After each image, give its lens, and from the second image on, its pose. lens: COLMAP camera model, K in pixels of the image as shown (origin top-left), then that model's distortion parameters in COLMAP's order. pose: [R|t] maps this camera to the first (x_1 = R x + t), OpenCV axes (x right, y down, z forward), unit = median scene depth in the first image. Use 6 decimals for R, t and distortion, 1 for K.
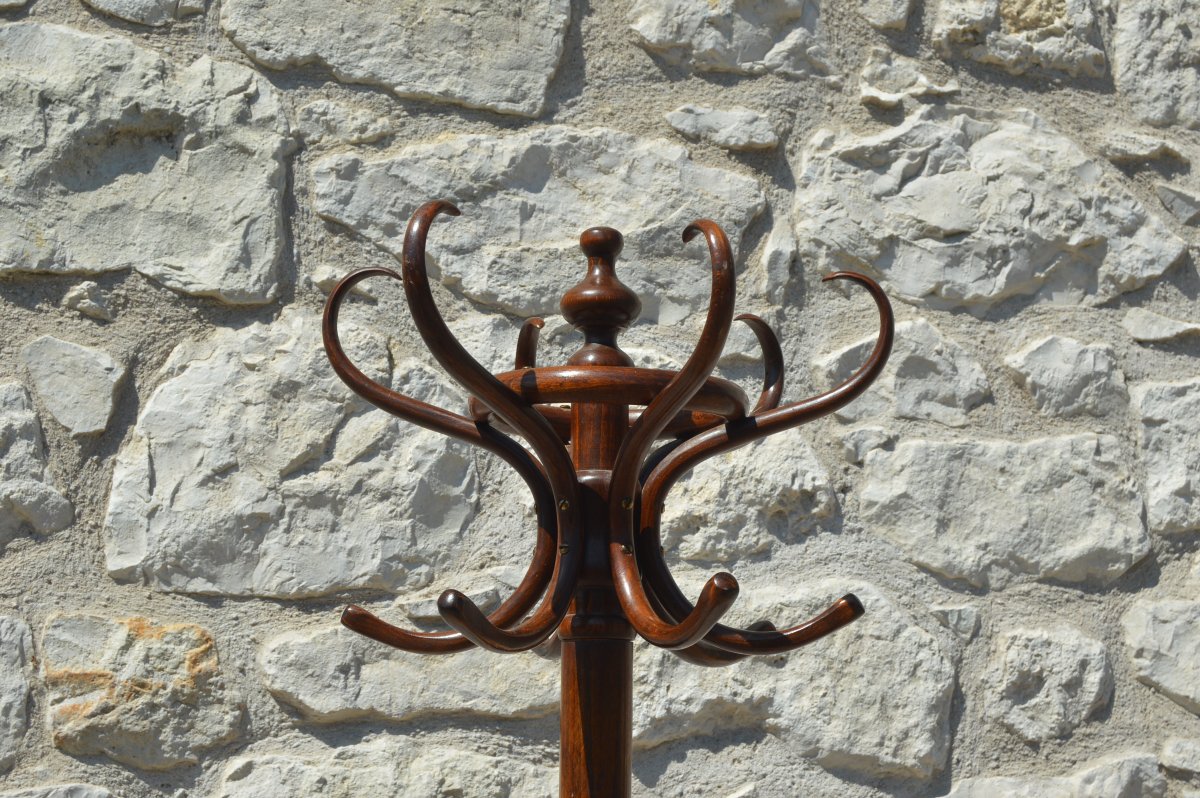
lens RADIAL K [[2037.0, 0, 606.0], [0, 2037.0, 403.3], [0, 0, 1]] dist [-0.057698, 0.139120]
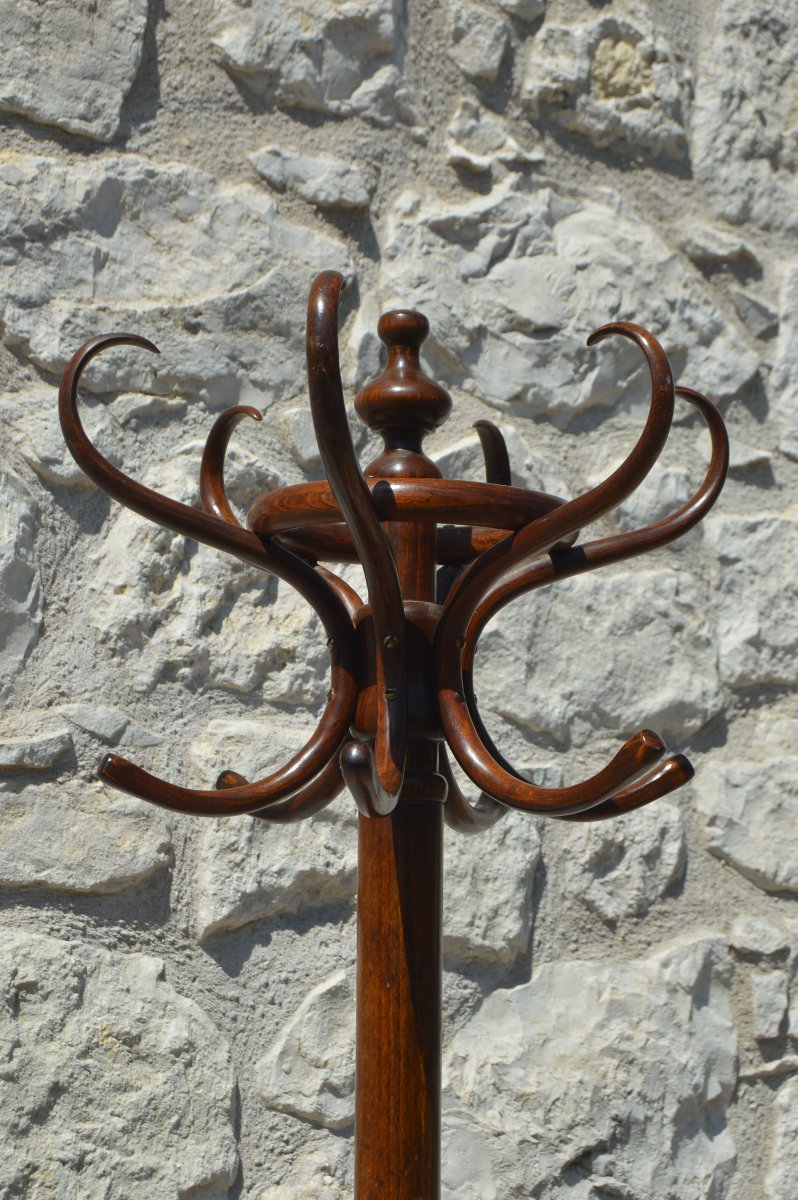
lens RADIAL K [[2626.5, 0, 399.0], [0, 2626.5, 600.0], [0, 0, 1]] dist [-0.041450, 0.124791]
pose [[0.921556, 0.042538, 0.385908, -0.319881], [-0.058172, 0.997888, 0.028920, 0.001831], [-0.383863, -0.049100, 0.922084, 0.001541]]
